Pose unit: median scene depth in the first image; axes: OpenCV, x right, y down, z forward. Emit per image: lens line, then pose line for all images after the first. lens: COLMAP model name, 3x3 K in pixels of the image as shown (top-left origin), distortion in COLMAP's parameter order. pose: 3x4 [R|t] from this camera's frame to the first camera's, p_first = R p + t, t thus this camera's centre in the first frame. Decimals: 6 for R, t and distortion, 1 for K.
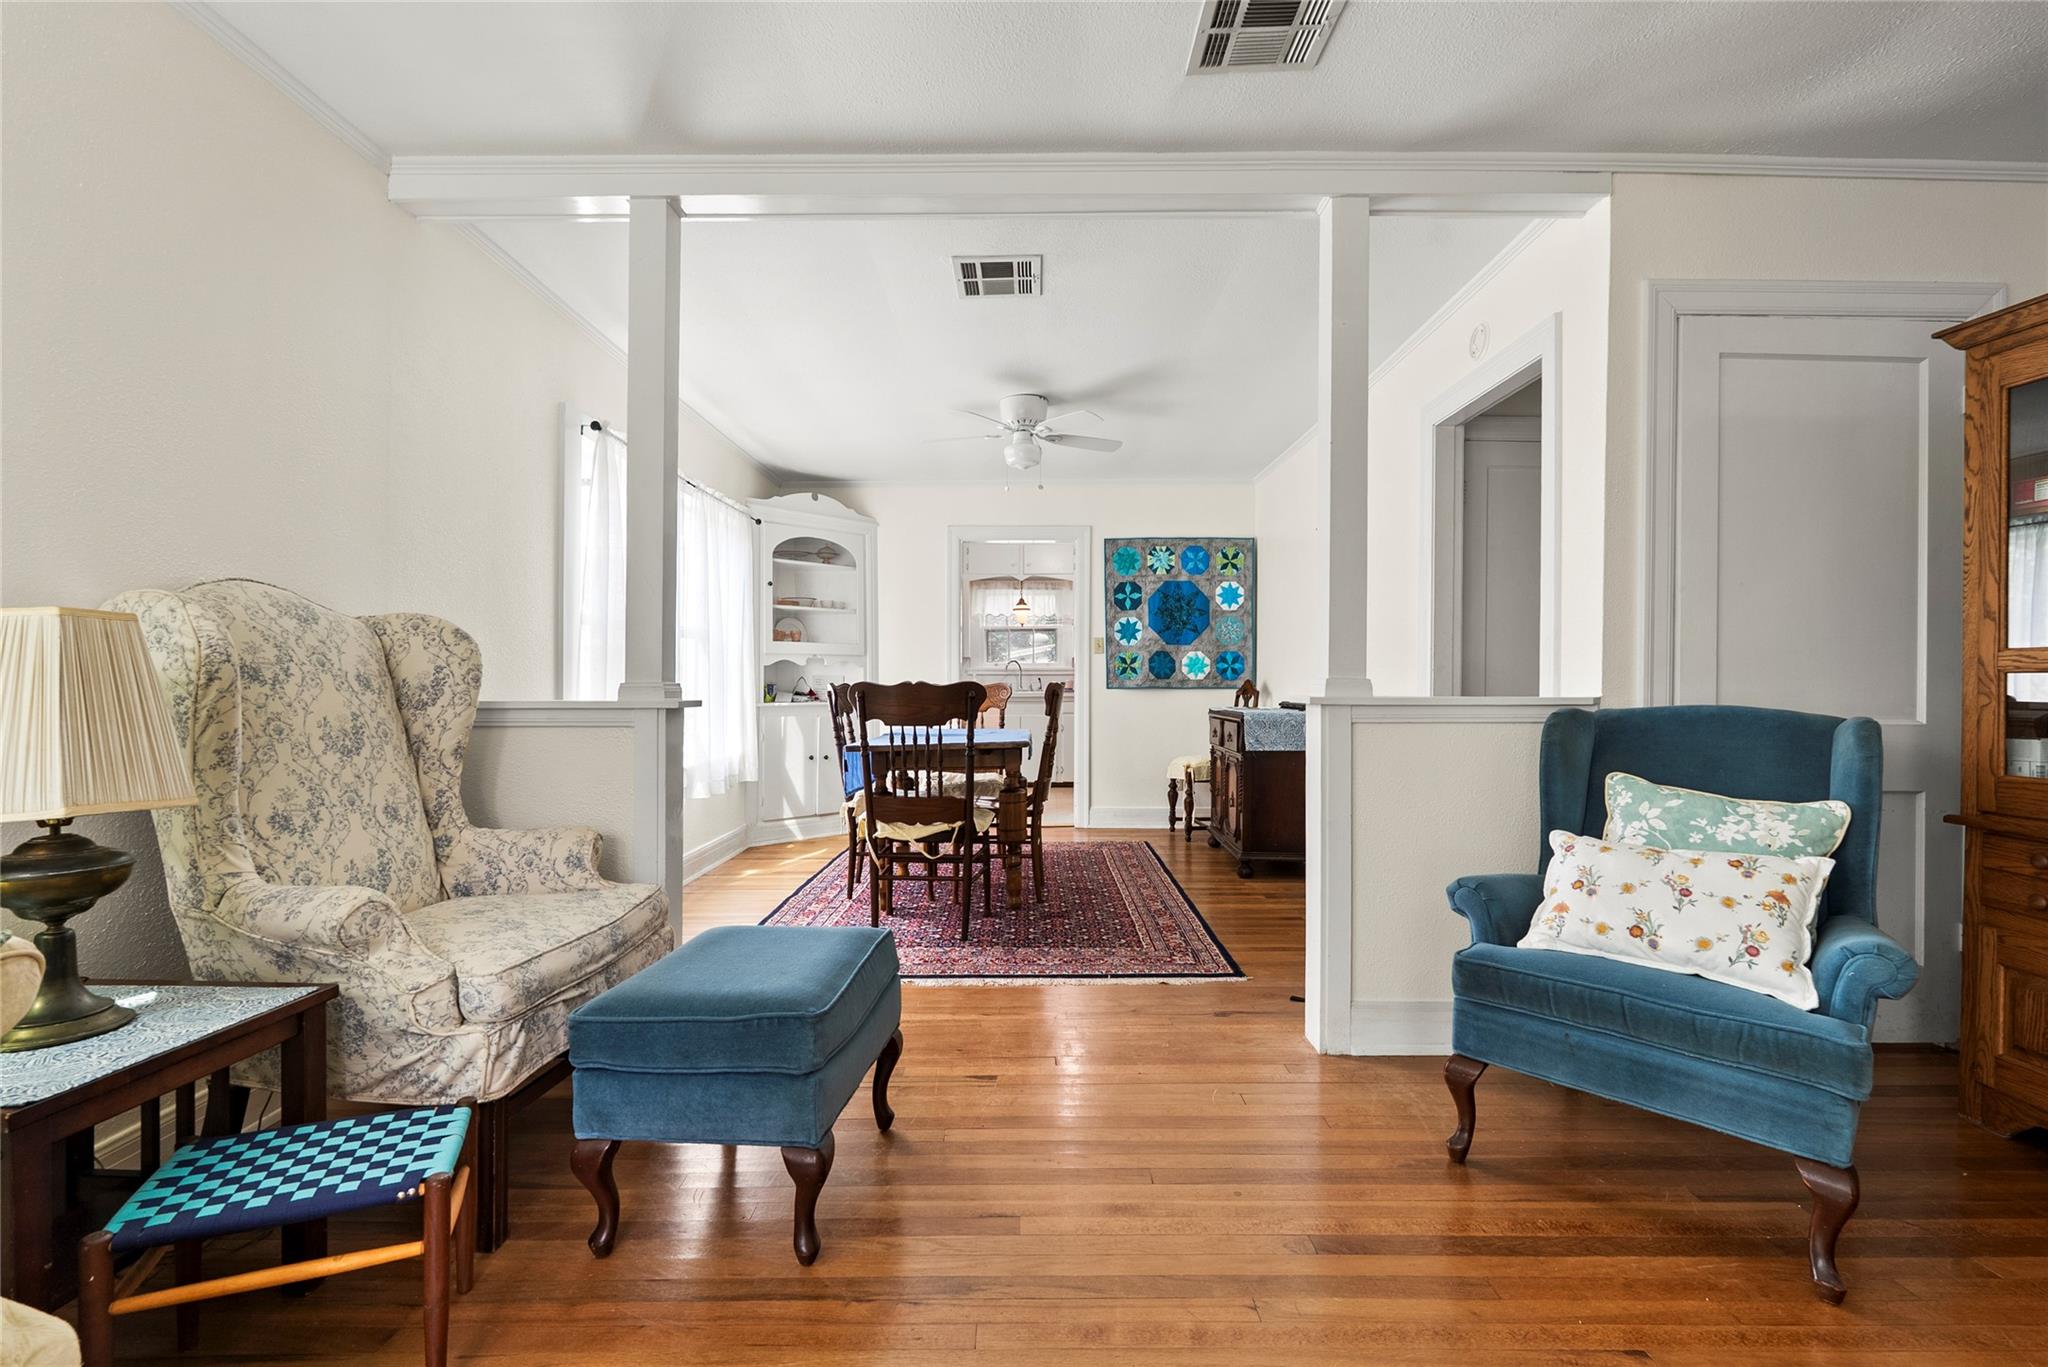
lens RADIAL K [[935.2, 0, 1026.1], [0, 935.2, 689.1], [0, 0, 1]] dist [-0.000751, 0.000773]
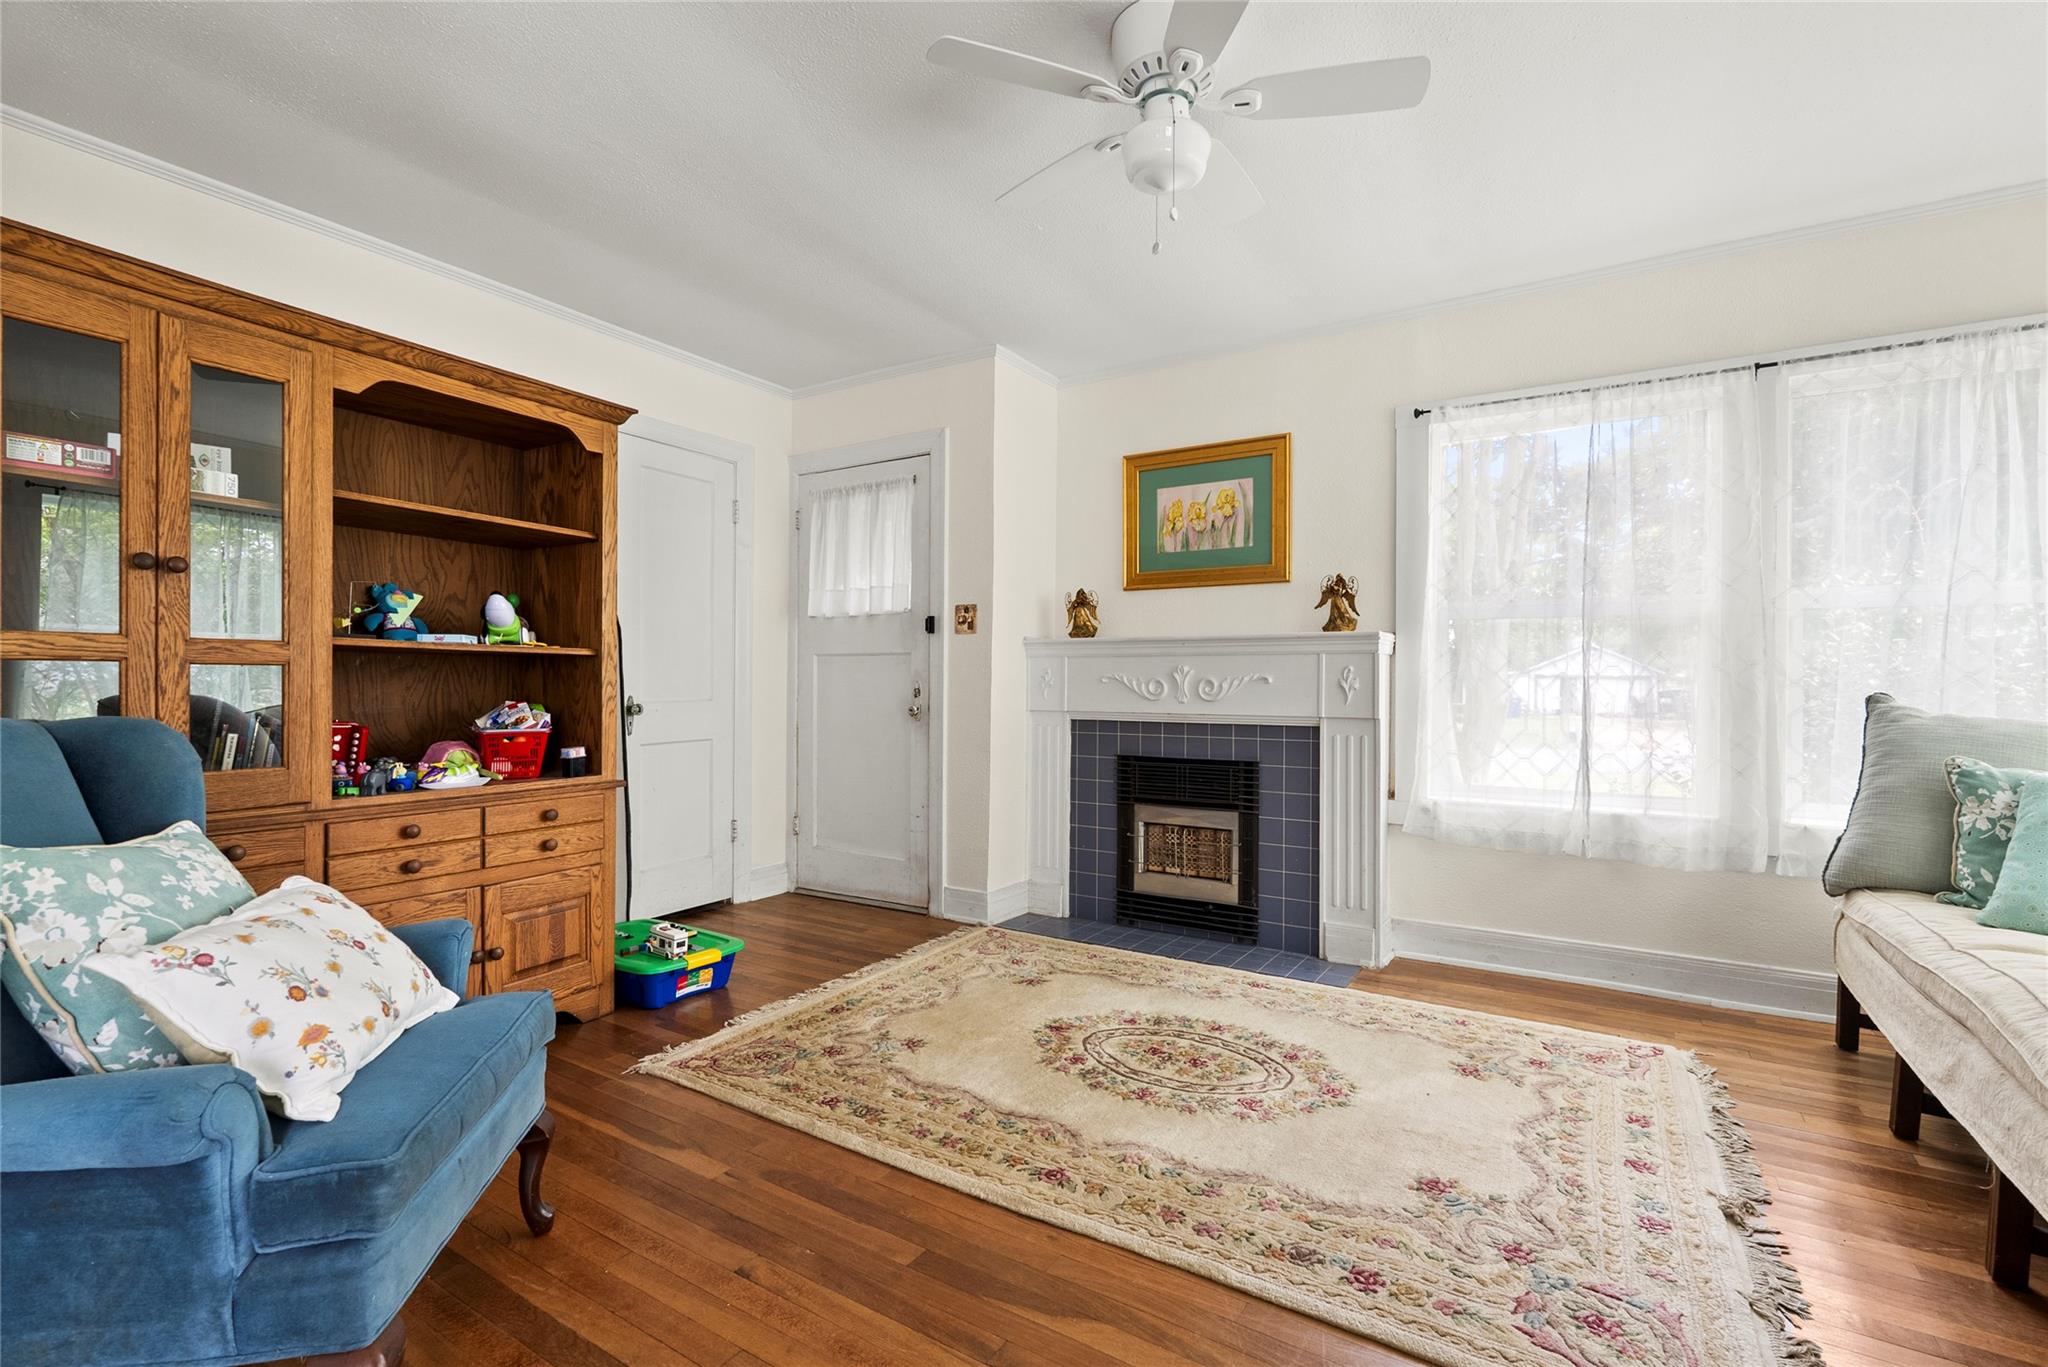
lens RADIAL K [[935.2, 0, 1019.6], [0, 935.2, 684.6], [0, 0, 1]] dist [-0.000751, 0.000773]
pose [[-0.850264, -0.009025, 0.526280, -0.150156], [-0.006675, 0.999957, 0.006365, -0.006706], [-0.526315, 0.001899, -0.850288, 1.228080]]
